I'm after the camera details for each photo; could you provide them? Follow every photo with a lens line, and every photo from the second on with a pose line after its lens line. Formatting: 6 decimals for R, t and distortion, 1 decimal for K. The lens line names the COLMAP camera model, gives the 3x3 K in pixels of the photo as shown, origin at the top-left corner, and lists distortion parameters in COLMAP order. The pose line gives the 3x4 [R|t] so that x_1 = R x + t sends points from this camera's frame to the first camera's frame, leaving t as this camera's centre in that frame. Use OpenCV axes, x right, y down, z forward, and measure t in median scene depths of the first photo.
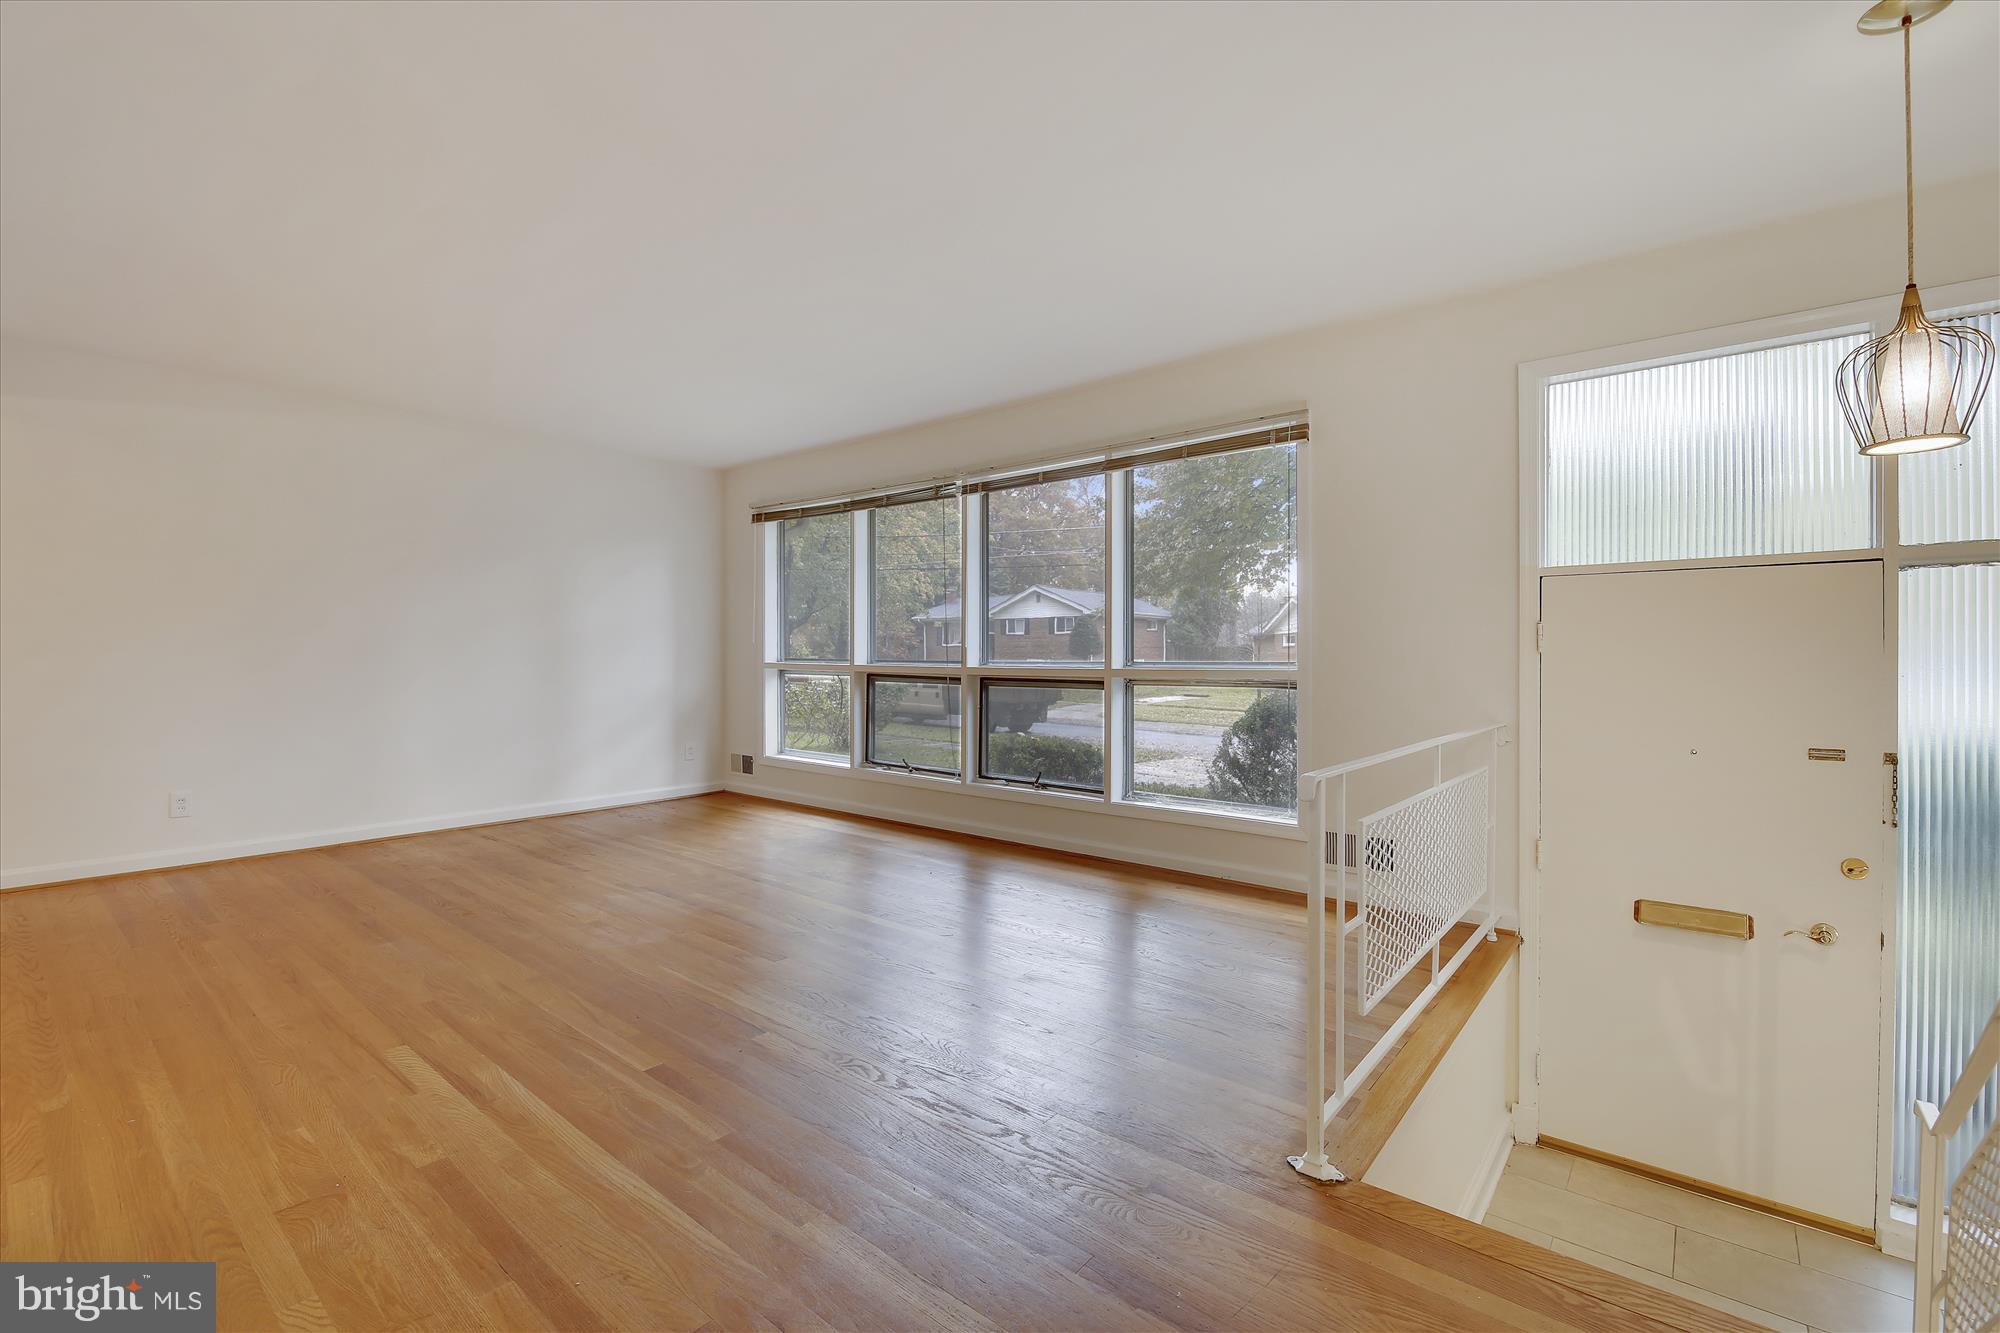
lens RADIAL K [[865.7, 0, 1009.0], [0, 865.7, 662.3], [0, 0, 1]] dist [0.003172, -0.002871]
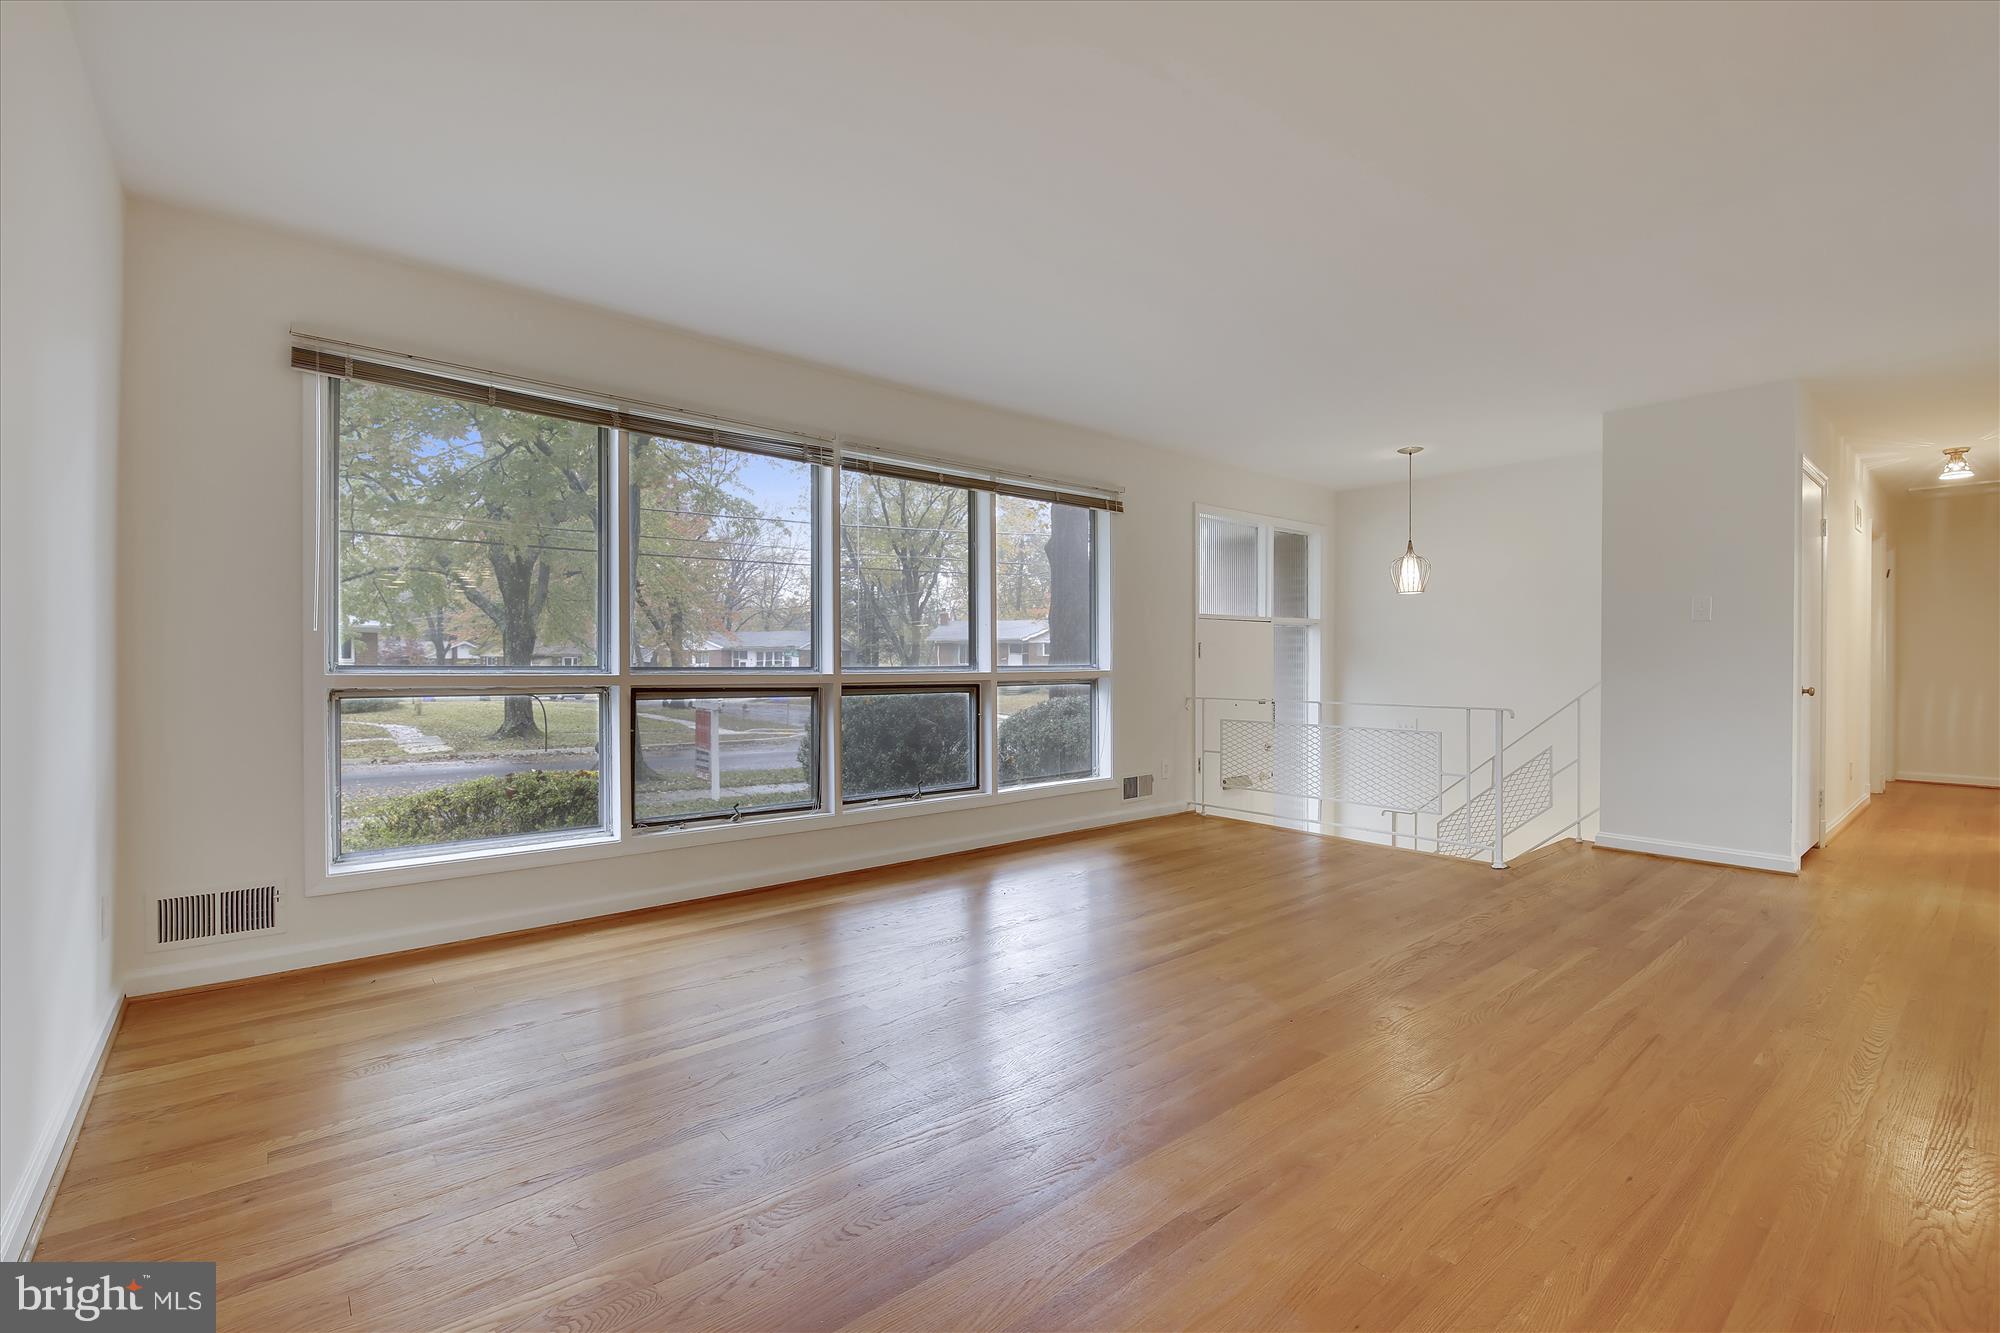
lens RADIAL K [[865.7, 0, 994.0], [0, 865.7, 662.0], [0, 0, 1]] dist [0.003172, -0.002871]
pose [[0.185691, -0.002055, 0.982606, -0.761455], [0.006138, 0.999981, 0.000931, -0.005502], [-0.982589, 0.005859, 0.185700, 0.631307]]
